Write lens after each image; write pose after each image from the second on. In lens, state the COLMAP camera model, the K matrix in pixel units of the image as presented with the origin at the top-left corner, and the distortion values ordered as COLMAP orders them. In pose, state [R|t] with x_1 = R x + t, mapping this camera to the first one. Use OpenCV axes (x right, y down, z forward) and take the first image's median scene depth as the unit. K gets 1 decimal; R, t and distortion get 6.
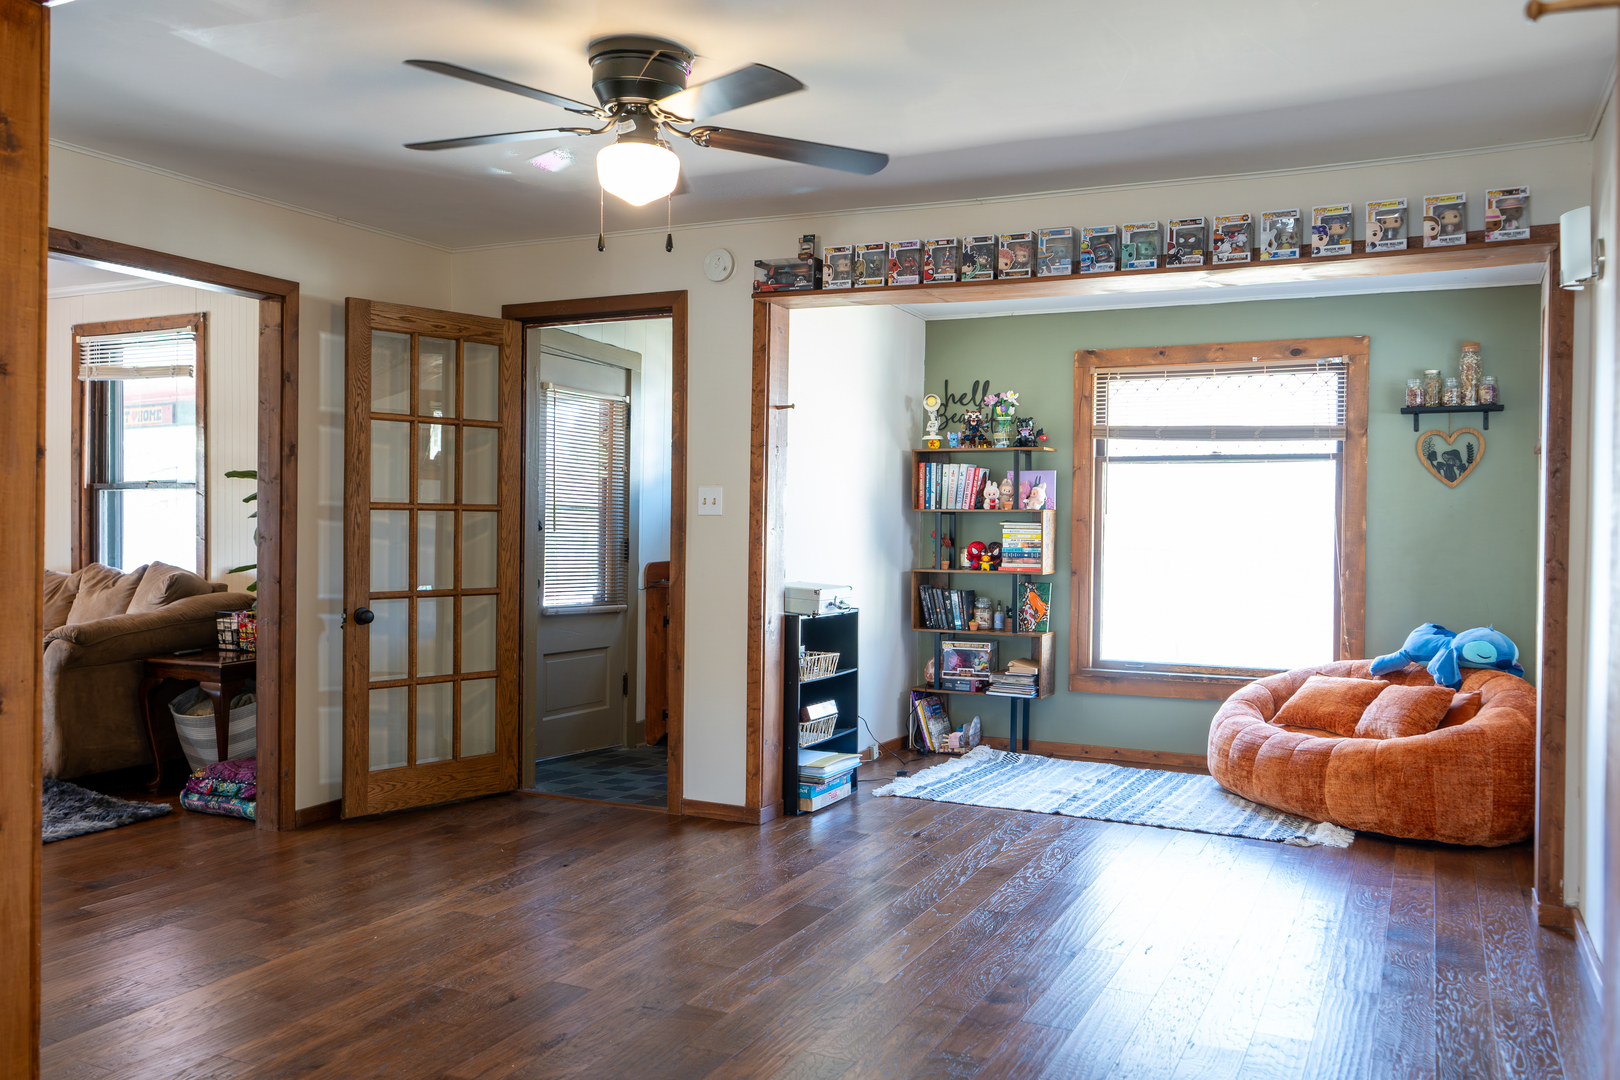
lens RADIAL K [[1311.9, 0, 810.0], [0, 1311.9, 540.0], [0, 0, 1]] dist [0.080747, -0.000523]
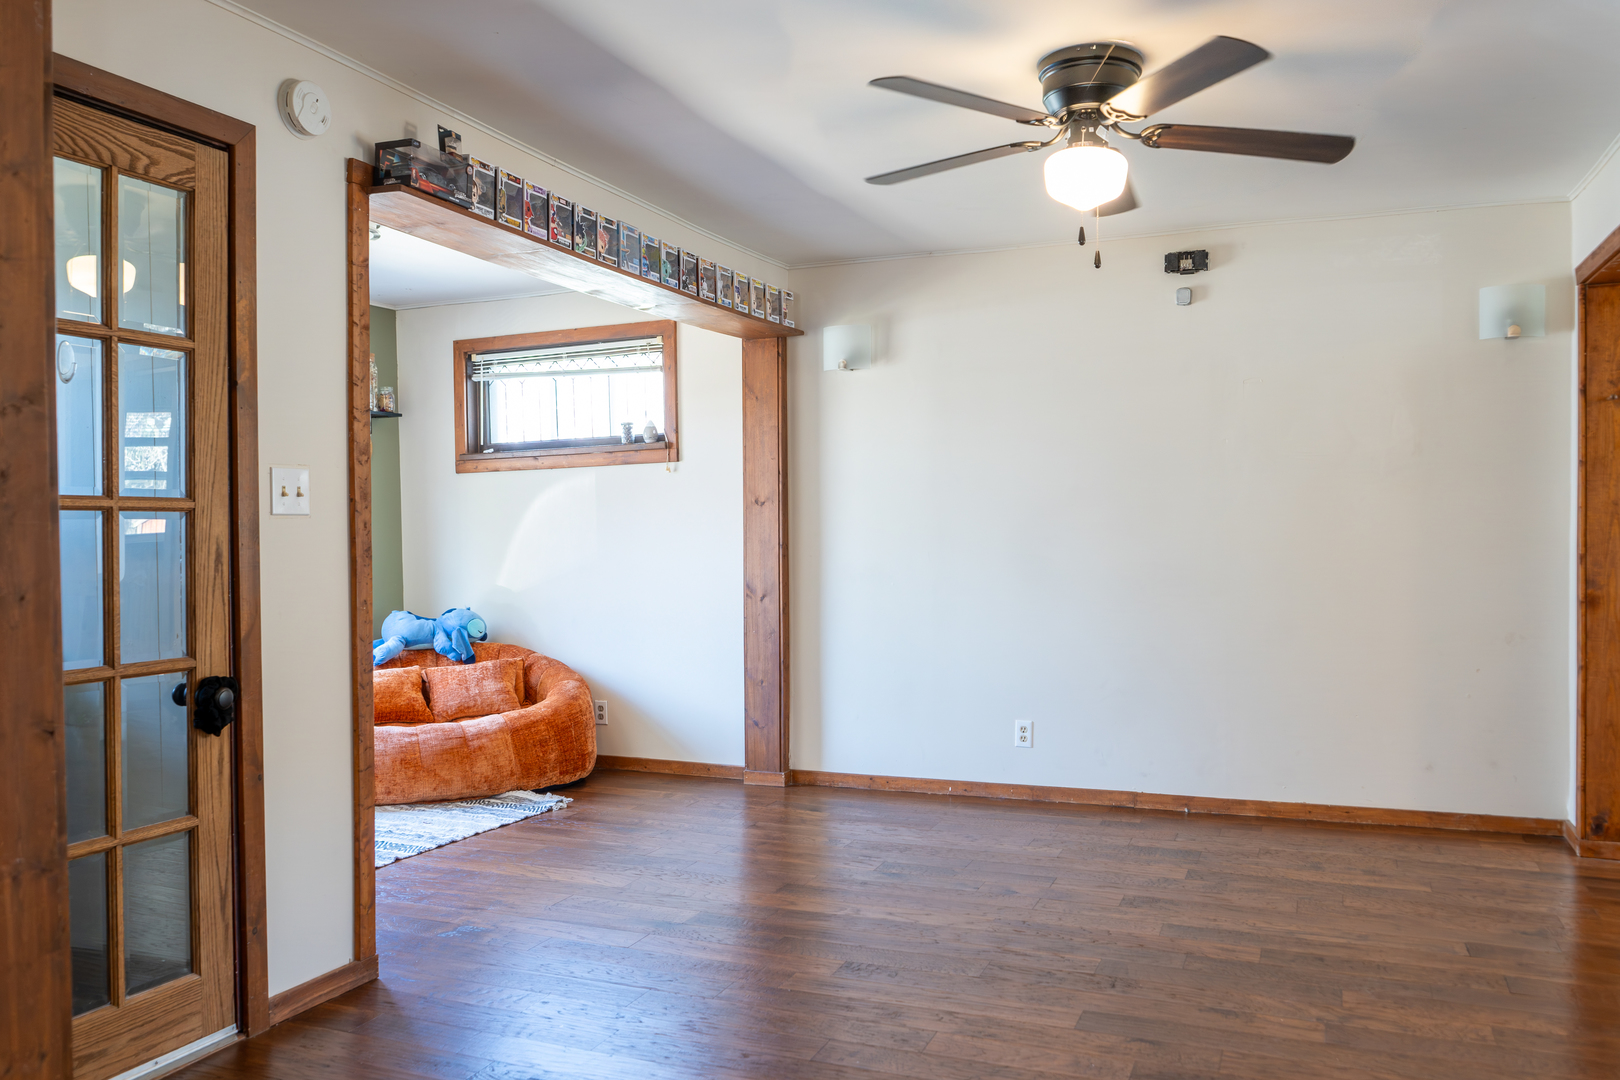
lens RADIAL K [[1311.9, 0, 810.0], [0, 1311.9, 540.0], [0, 0, 1]] dist [0.080747, -0.000523]
pose [[-0.069073, -0.030461, 0.997146, -0.798614], [0.013593, 0.999412, 0.031472, -0.026960], [-0.997519, 0.015728, -0.068618, 0.907944]]
